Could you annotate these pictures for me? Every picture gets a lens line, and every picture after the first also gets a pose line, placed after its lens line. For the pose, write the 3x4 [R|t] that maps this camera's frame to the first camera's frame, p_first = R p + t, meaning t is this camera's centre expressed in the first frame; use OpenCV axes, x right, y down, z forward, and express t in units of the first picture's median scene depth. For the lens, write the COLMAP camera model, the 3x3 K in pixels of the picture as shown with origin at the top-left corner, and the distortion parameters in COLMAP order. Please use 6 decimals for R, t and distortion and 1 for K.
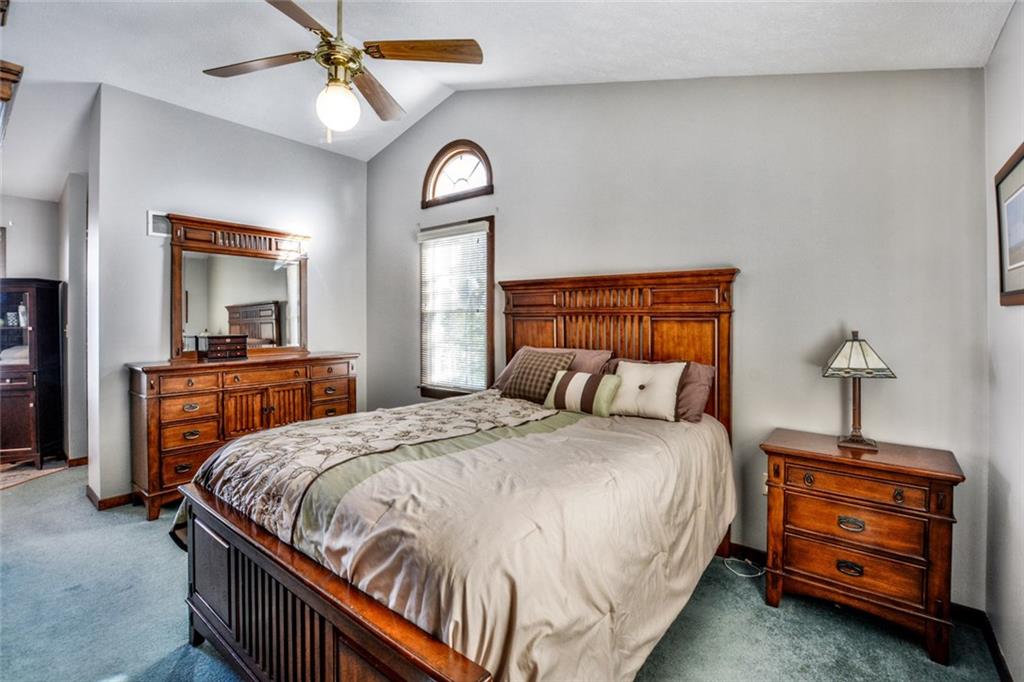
lens RADIAL K [[470.4, 0, 512.1], [0, 470.4, 315.0], [0, 0, 1]] dist [-0.001474, -0.000133]
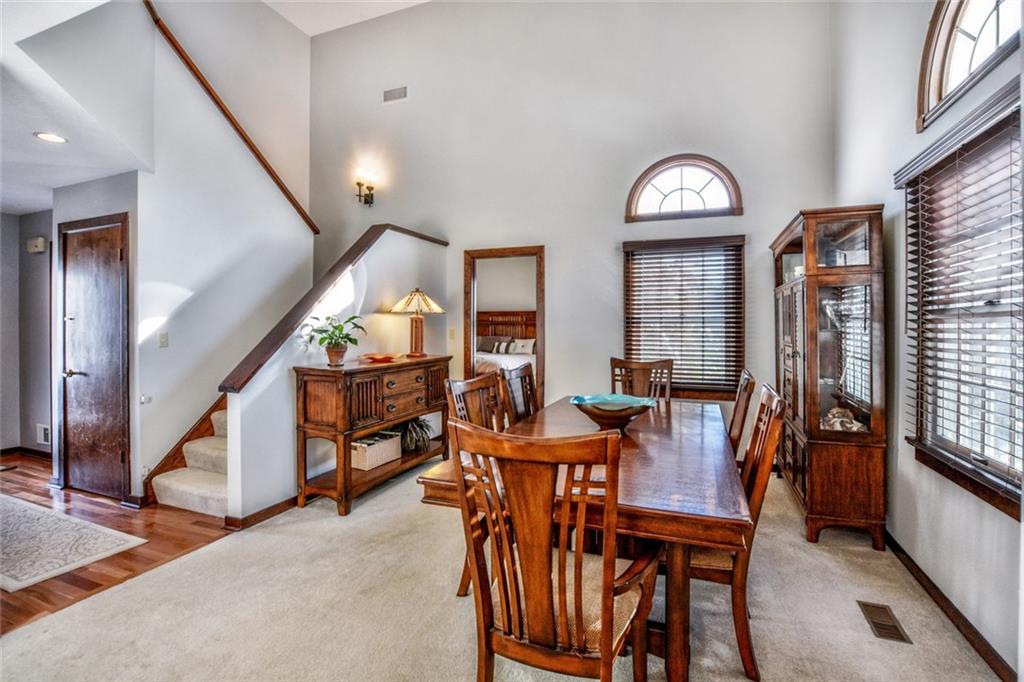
lens RADIAL K [[443.7, 0, 531.5], [0, 443.7, 327.0], [0, 0, 1]] dist [-0.018483, -0.000036]
pose [[0.952097, -0.000494, 0.305796, -0.610089], [-0.000591, 0.999994, 0.003456, 0.006442], [-0.305795, -0.003472, 0.952091, -1.966024]]
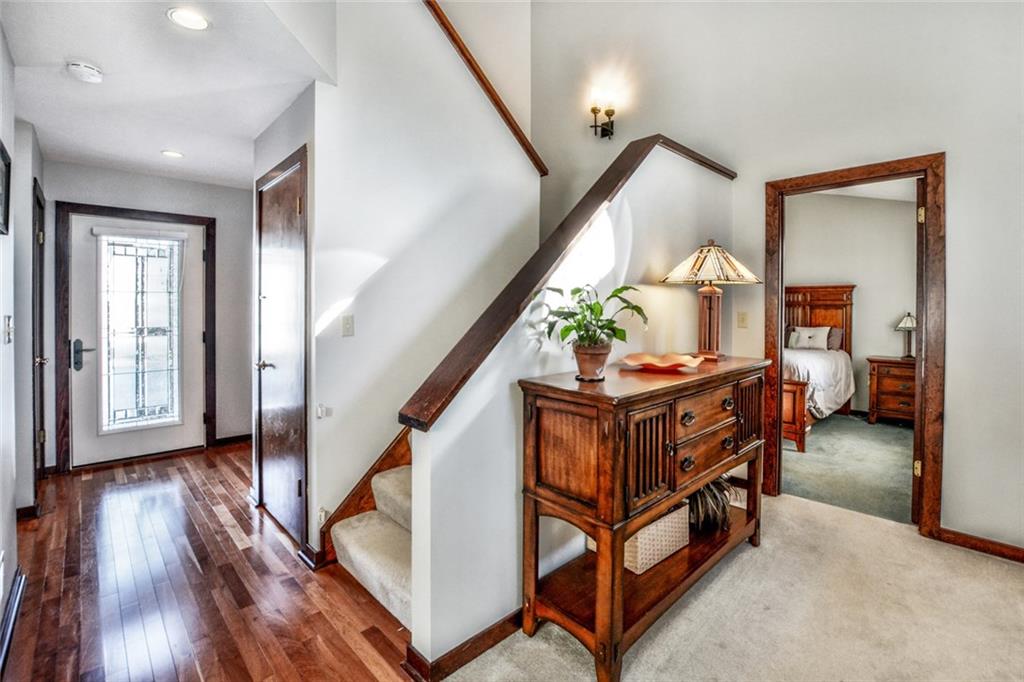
lens RADIAL K [[458.8, 0, 550.0], [0, 458.8, 309.2], [0, 0, 1]] dist [-0.000434, -0.000126]
pose [[0.995520, 0.002956, -0.094510, -0.750411], [-0.002566, 0.999988, 0.004244, 0.011544], [0.094521, -0.003982, 0.995515, -1.295027]]
